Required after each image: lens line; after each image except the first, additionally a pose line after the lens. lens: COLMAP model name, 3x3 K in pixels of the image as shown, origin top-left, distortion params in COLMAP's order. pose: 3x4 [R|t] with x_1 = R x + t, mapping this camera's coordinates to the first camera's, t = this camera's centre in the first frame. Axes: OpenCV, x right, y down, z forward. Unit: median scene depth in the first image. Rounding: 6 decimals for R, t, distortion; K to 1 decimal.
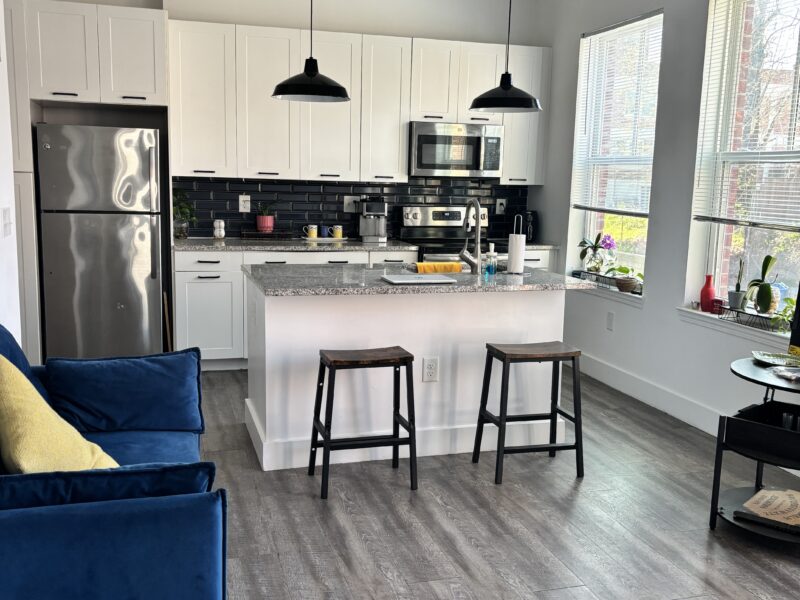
lens RADIAL K [[812.1, 0, 400.0], [0, 812.1, 300.0], [0, 0, 1]] dist [-0.014967, 0.205616]
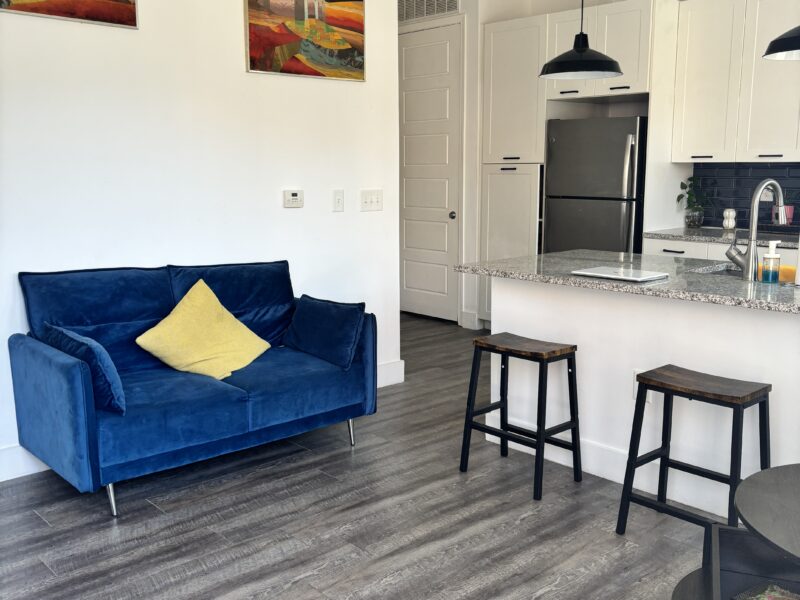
lens RADIAL K [[812.1, 0, 400.0], [0, 812.1, 300.0], [0, 0, 1]] dist [-0.014967, 0.205616]
pose [[0.425356, 0.124328, -0.896446, 0.704786], [-0.121698, 0.989380, 0.079473, -0.039247], [0.896807, 0.075291, 0.435969, 0.425894]]
